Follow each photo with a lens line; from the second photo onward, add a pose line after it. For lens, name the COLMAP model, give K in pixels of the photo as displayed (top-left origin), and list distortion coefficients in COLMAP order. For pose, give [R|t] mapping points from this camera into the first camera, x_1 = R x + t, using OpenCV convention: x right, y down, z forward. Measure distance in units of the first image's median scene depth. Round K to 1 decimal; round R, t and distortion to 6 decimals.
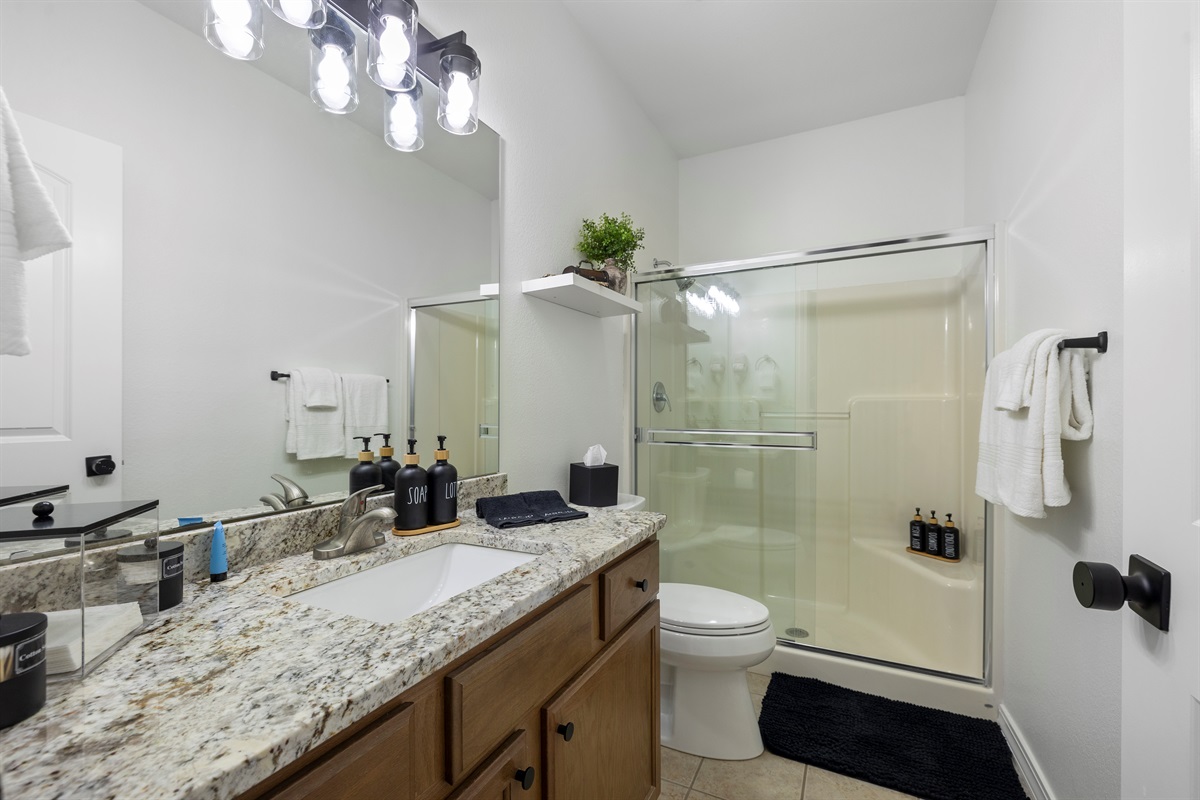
lens RADIAL K [[508.6, 0, 600.6], [0, 508.6, 403.3], [0, 0, 1]] dist [-0.001082, -0.000320]
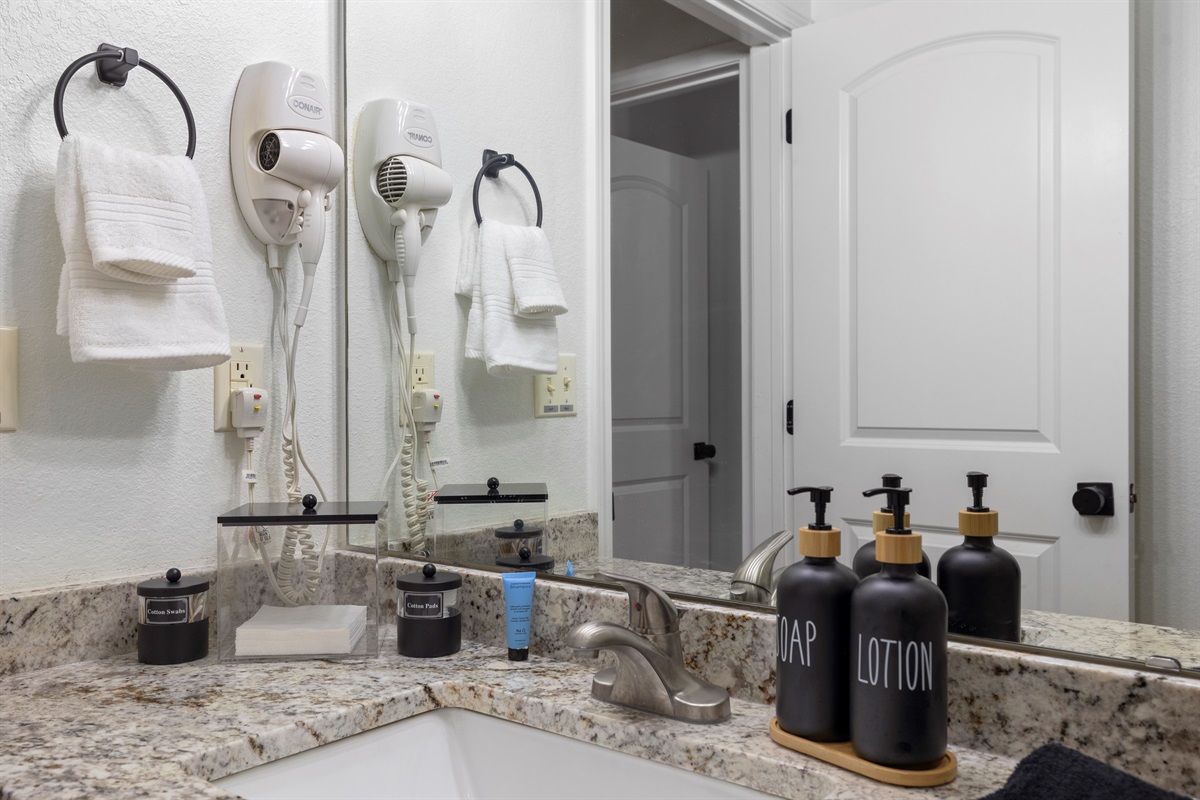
lens RADIAL K [[979.3, 0, 600.0], [0, 979.3, 400.0], [0, 0, 1]] dist [0.005594, 0.007388]
pose [[-0.210398, 0.000718, -0.977616, 0.614145], [0.009896, 0.999950, -0.001395, 0.011103], [0.977566, -0.009968, -0.210395, 1.725902]]
